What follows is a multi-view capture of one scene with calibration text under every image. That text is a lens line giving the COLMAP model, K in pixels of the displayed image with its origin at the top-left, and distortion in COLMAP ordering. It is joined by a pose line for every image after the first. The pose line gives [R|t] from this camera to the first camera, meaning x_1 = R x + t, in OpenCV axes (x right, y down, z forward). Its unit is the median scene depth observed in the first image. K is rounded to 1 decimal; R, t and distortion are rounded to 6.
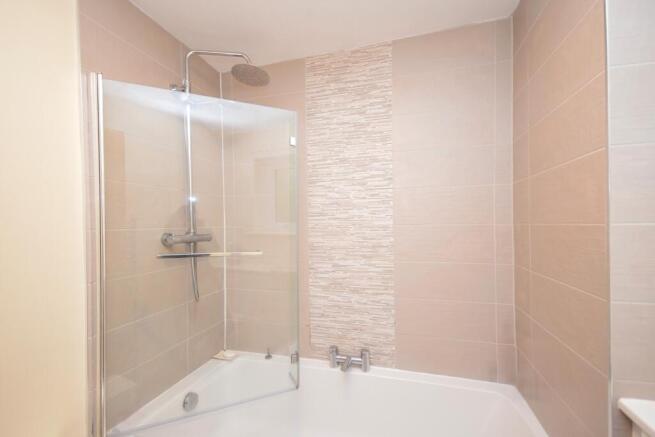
lens RADIAL K [[289.0, 0, 328.7], [0, 289.0, 221.2], [0, 0, 1]] dist [0.015752, -0.000198]
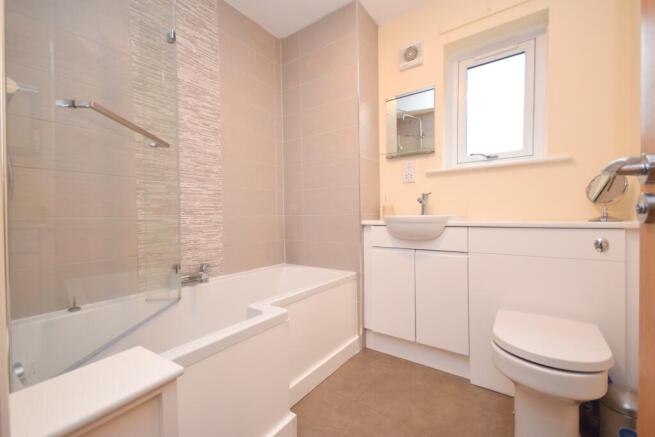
lens RADIAL K [[289.0, 0, 327.9], [0, 289.0, 217.5], [0, 0, 1]] dist [0.015752, -0.000198]
pose [[0.327312, 0.002904, 0.944912, -0.726998], [-0.002008, 0.999995, -0.002378, 0.262756], [-0.944914, -0.001119, 0.327316, 0.199825]]
